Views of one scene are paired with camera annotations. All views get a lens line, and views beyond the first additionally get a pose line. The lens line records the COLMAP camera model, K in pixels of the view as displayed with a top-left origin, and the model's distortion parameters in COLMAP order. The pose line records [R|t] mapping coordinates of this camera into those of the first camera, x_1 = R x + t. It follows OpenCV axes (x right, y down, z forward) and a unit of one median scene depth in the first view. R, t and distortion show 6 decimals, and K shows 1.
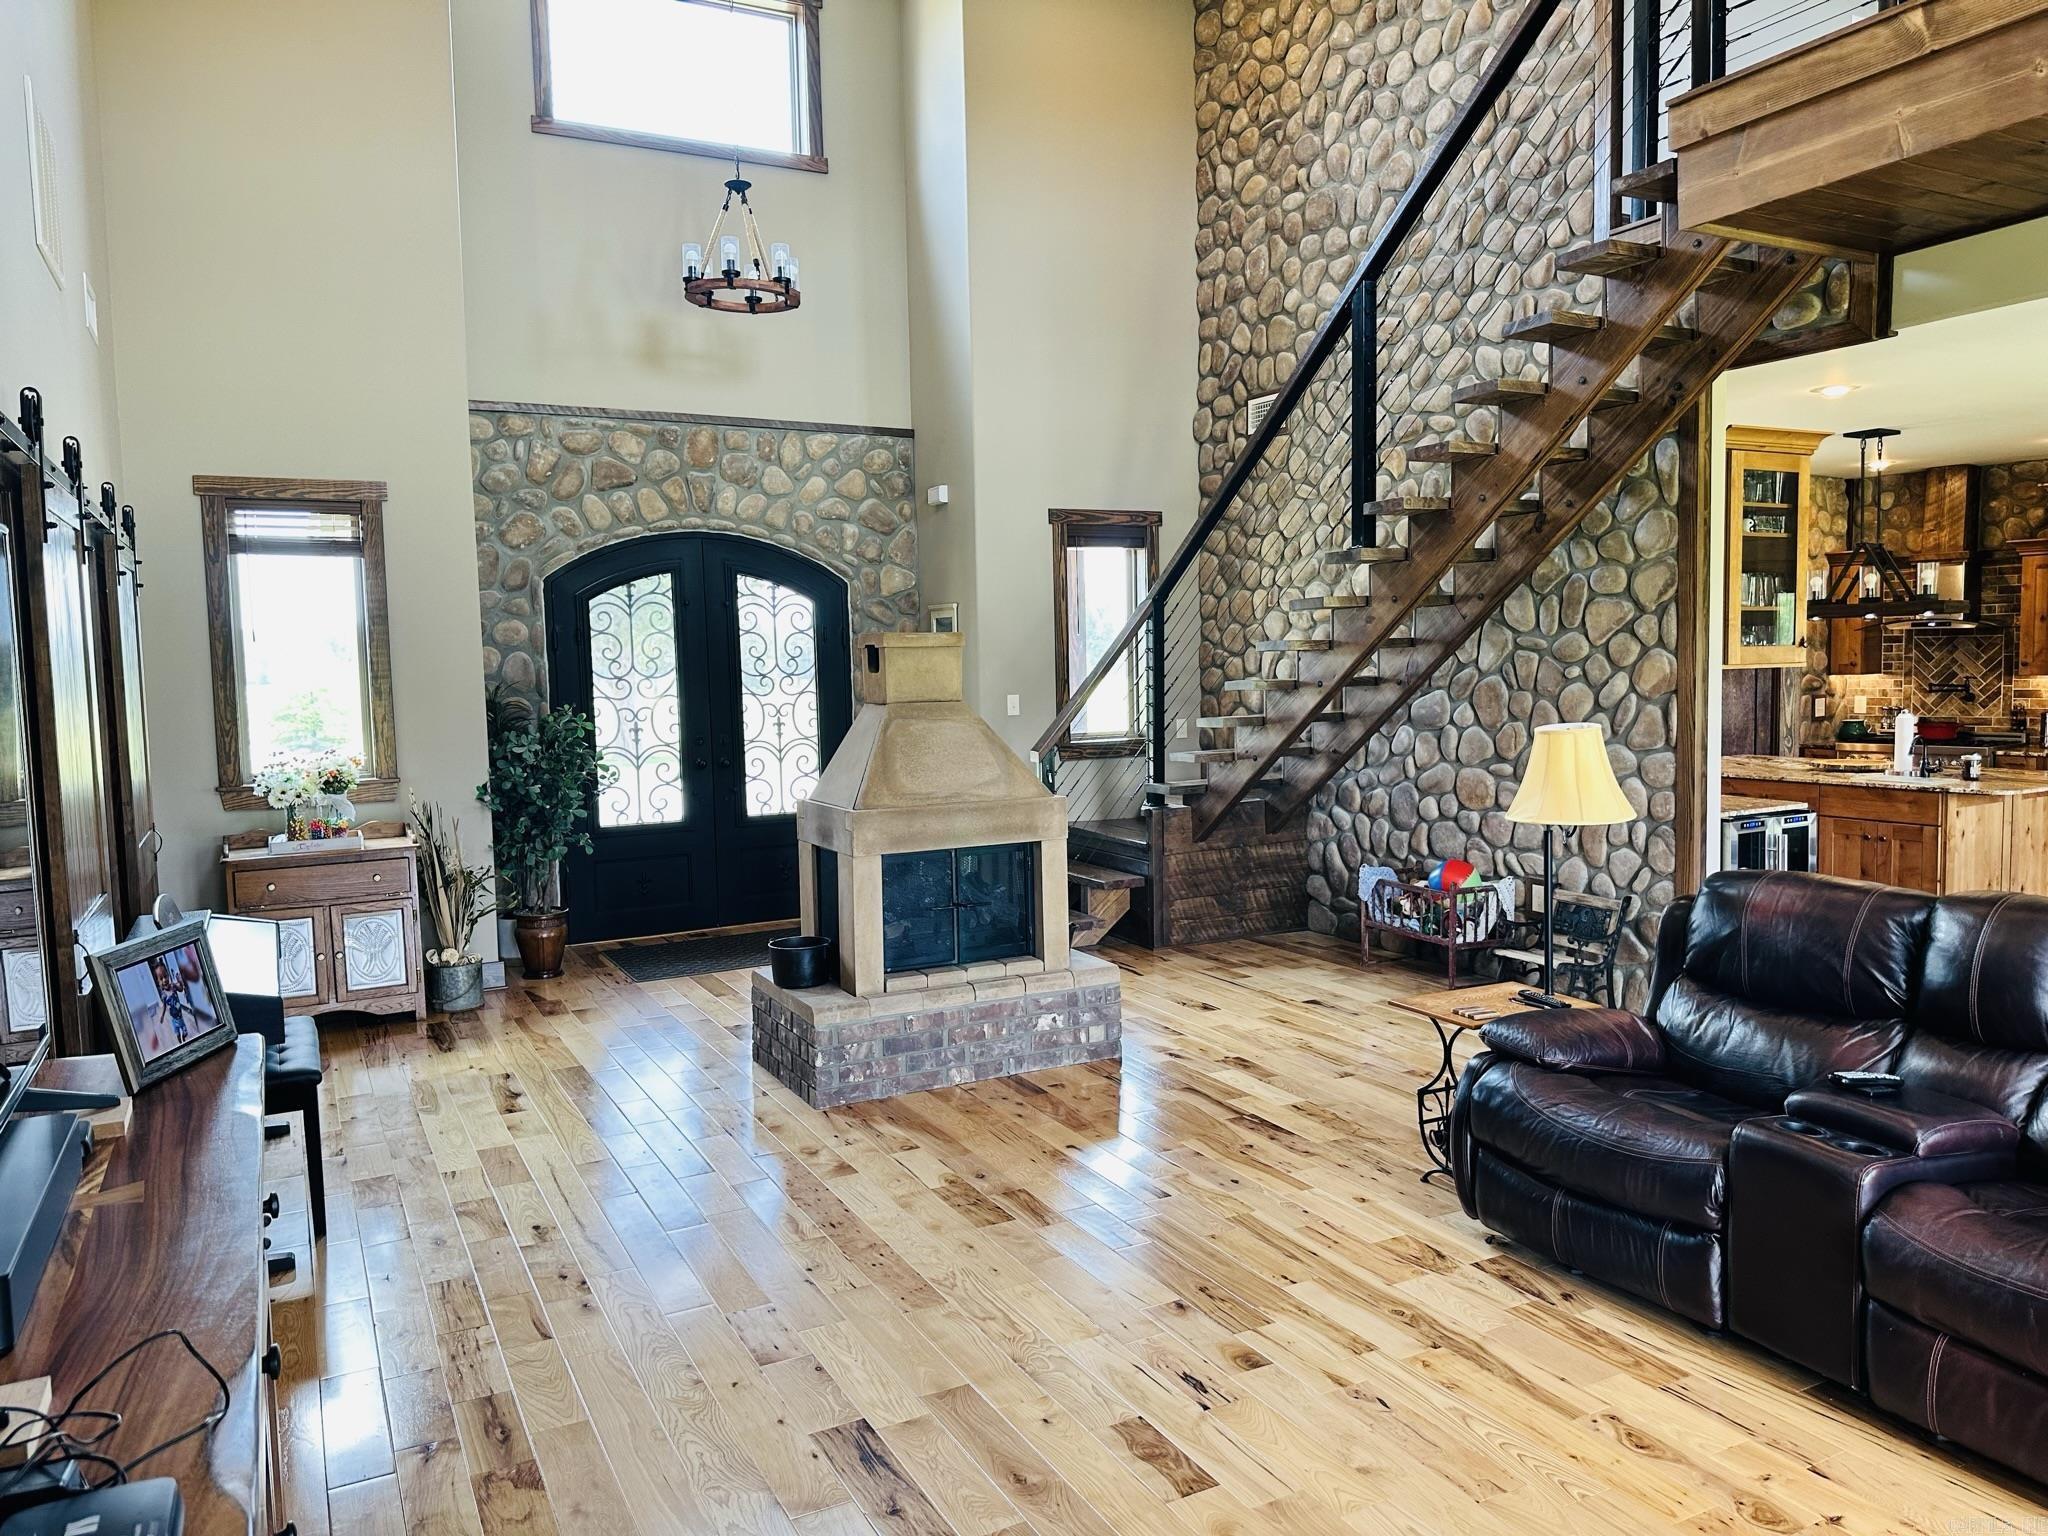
lens RADIAL K [[1467.3, 0, 1108.1], [0, 1467.3, 821.3], [0, 0, 1]] dist [0.063576, -0.086549]
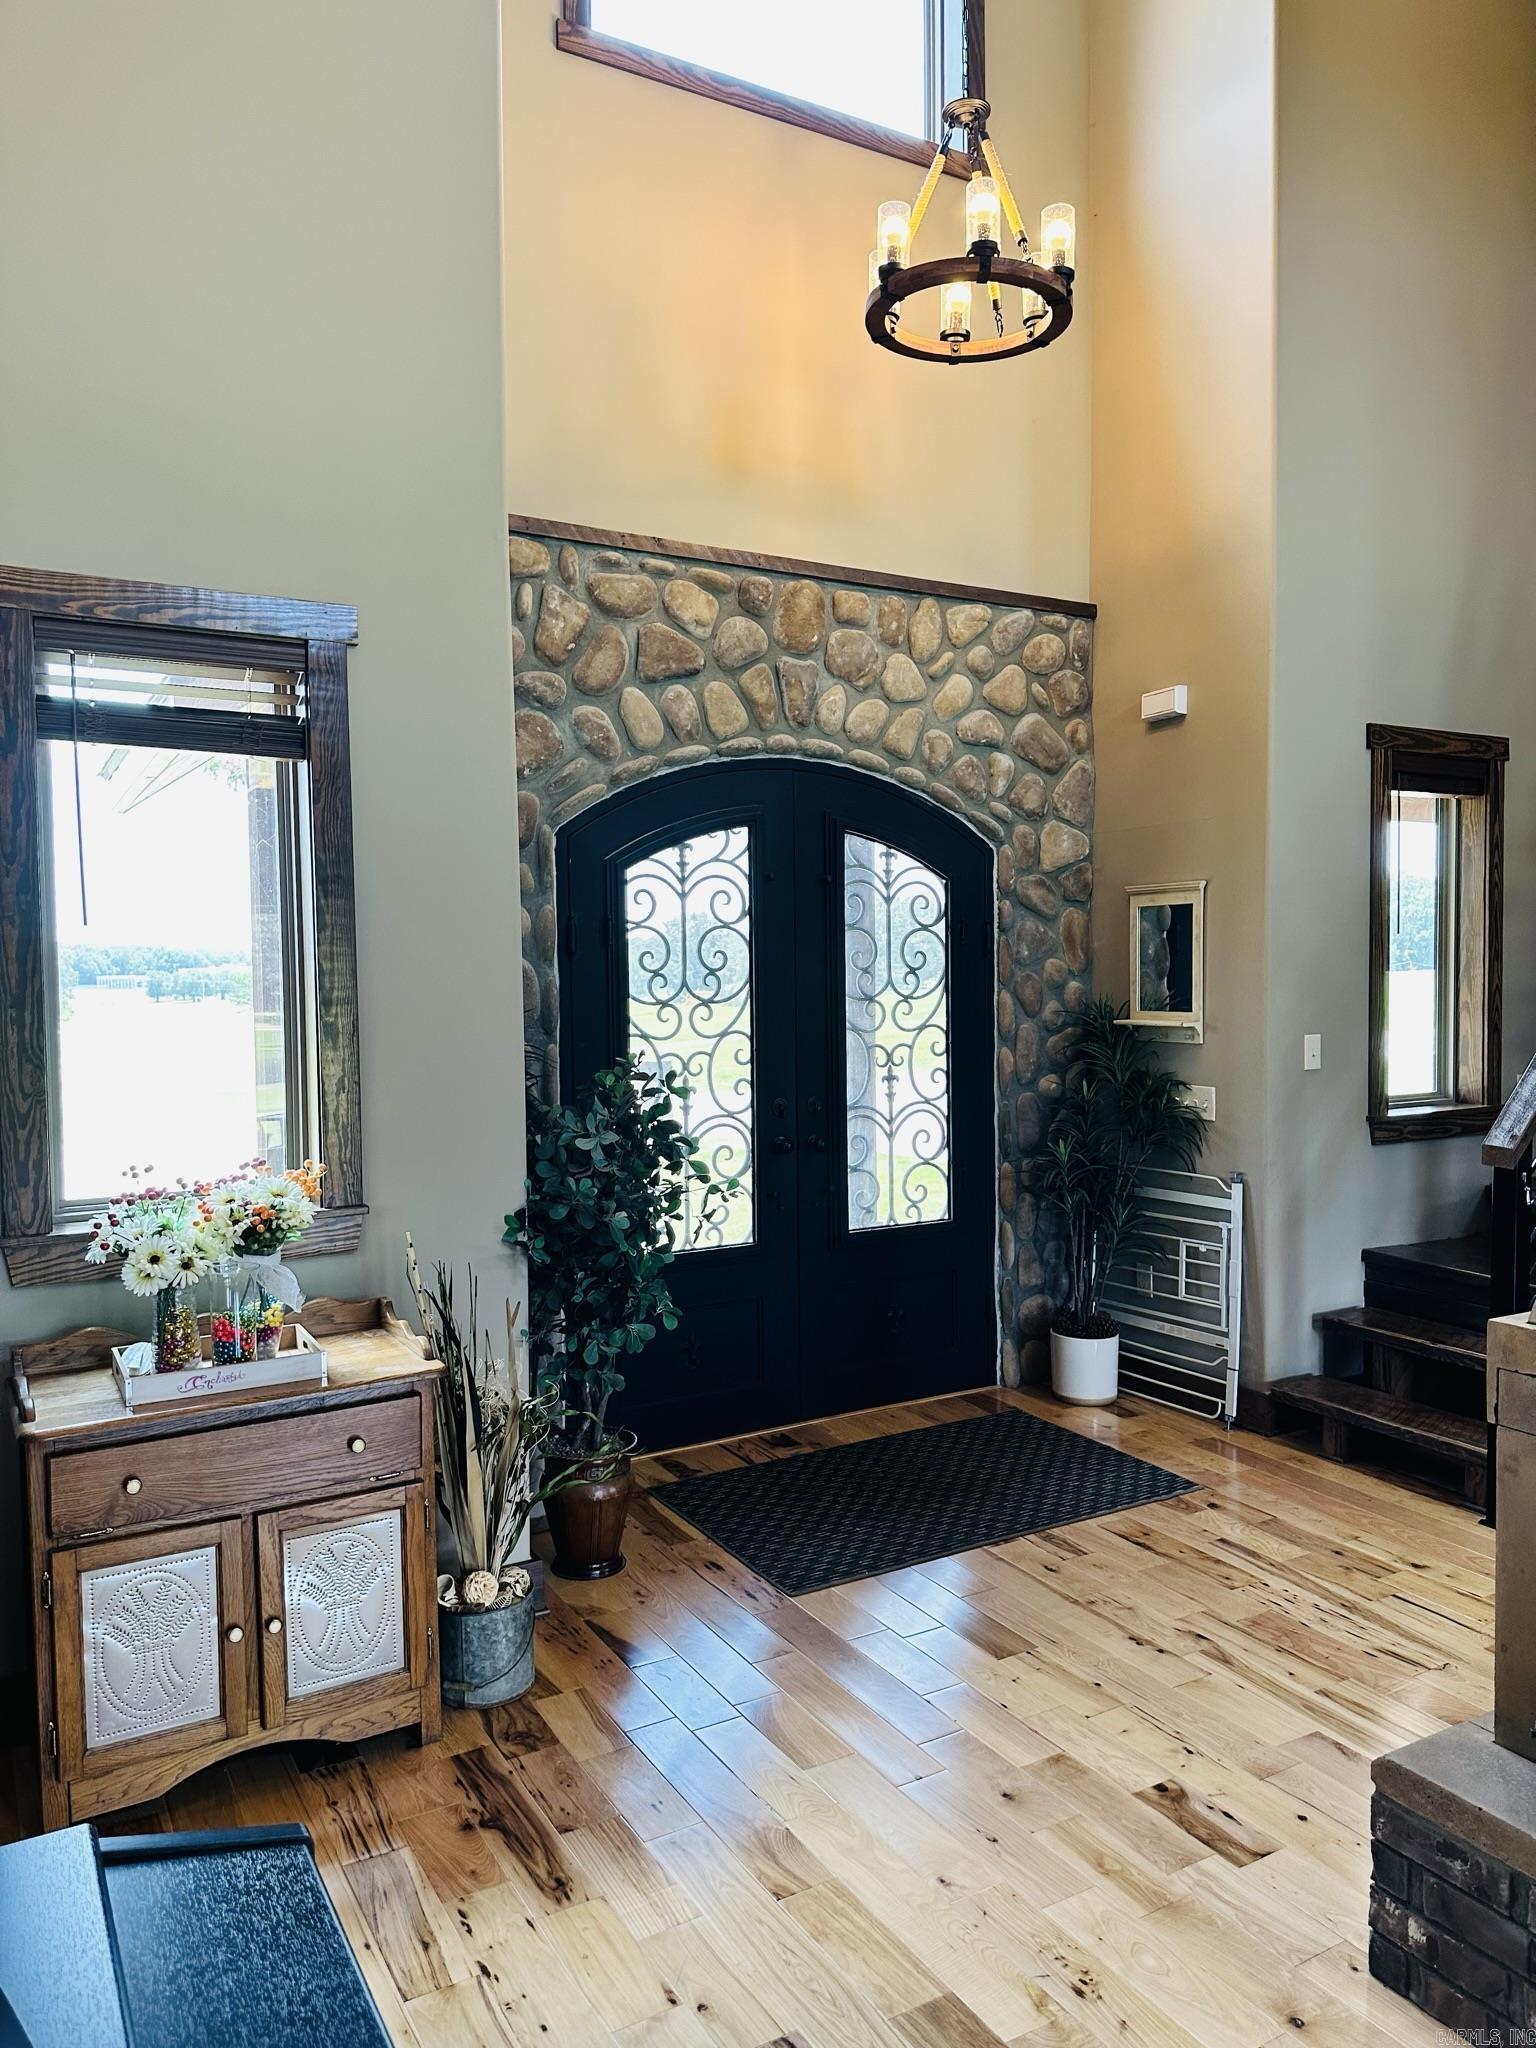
lens RADIAL K [[1467.3, 0, 826.2], [0, 1467.3, 1090.4], [0, 0, 1]] dist [0.063576, -0.086549]
pose [[0.999967, 0.003916, 0.007113, -0.278338], [-0.003663, 0.999375, -0.035159, -0.043111], [-0.007247, 0.035132, 0.999356, 0.429013]]
